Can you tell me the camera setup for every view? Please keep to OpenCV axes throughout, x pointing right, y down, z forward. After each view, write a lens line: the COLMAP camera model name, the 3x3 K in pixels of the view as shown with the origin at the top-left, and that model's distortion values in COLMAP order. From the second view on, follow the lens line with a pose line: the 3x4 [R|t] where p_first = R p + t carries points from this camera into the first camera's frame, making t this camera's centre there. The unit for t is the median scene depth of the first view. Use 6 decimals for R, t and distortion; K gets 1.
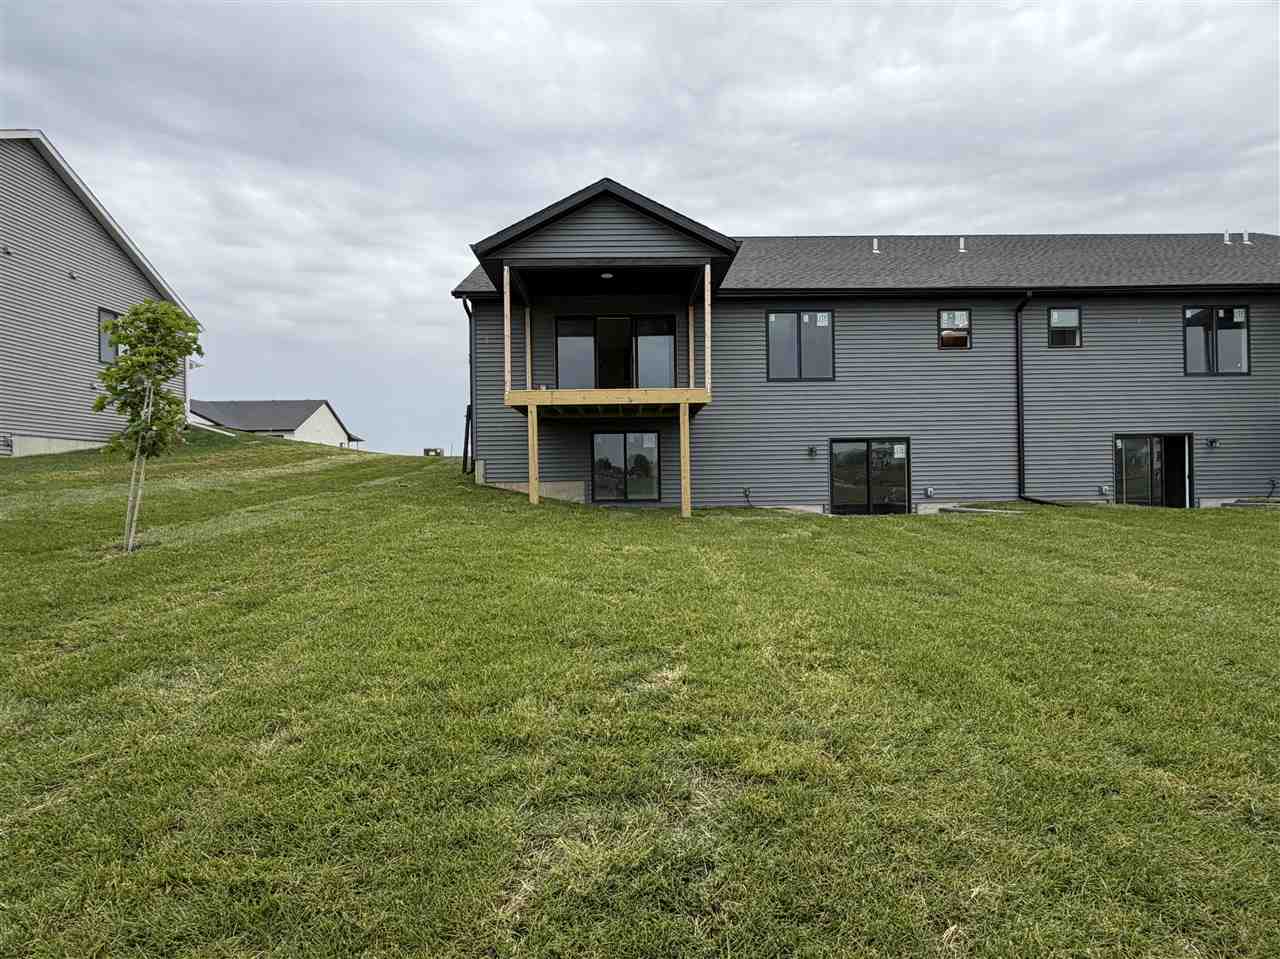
lens RADIAL K [[710.3, 0, 637.5], [0, 710.3, 471.1], [0, 0, 1]] dist [0.003993, 0.000221]
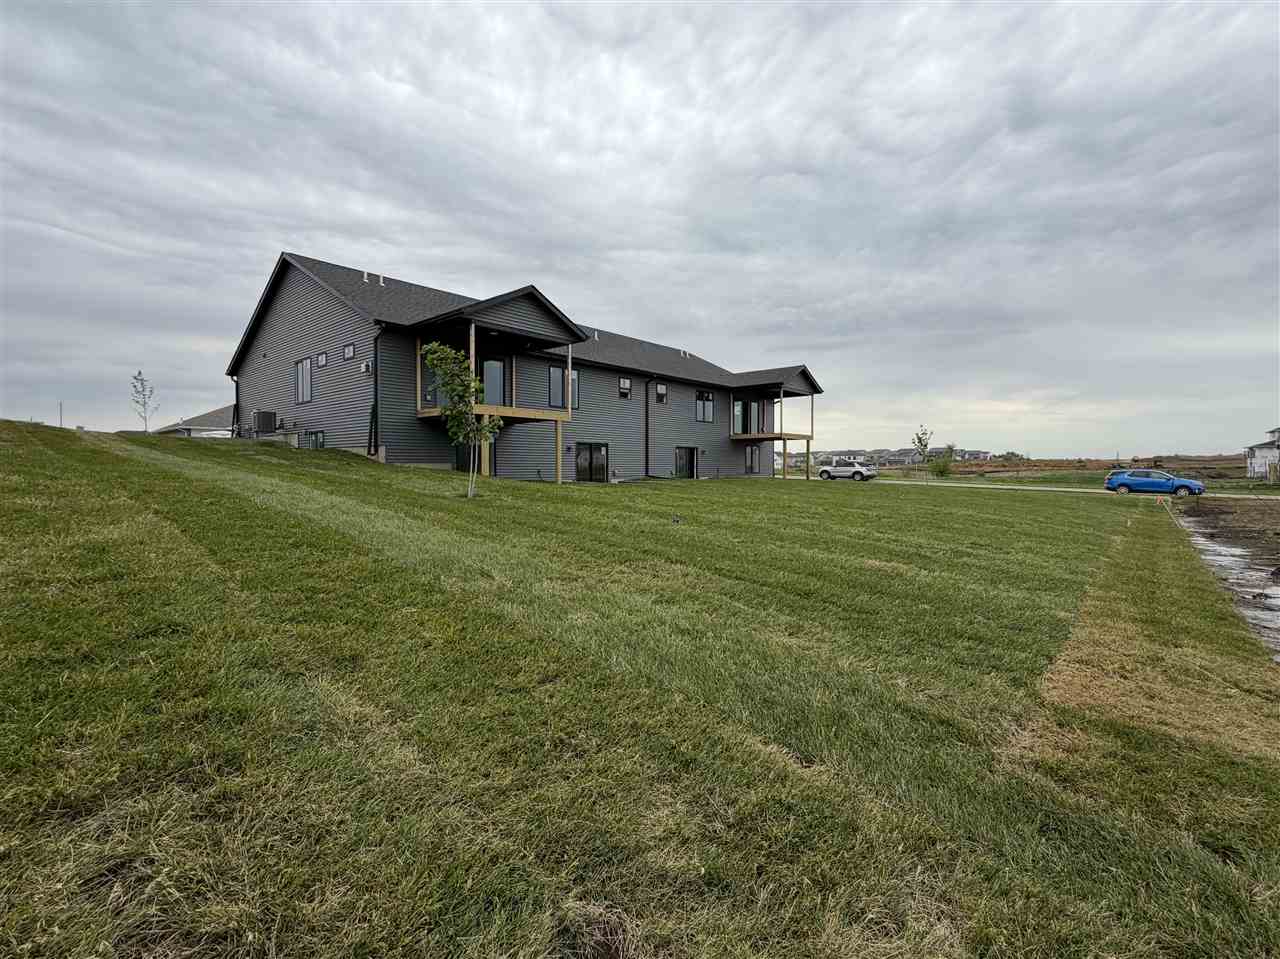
lens RADIAL K [[594.0, 0, 635.9], [0, 594.0, 471.9], [0, 0, 1]] dist [-0.002288, 0.003107]
pose [[0.685439, 0.010725, 0.728051, -0.825069], [-0.018499, 0.999825, 0.002687, 0.026351], [-0.727895, -0.015310, 0.685517, -0.156864]]
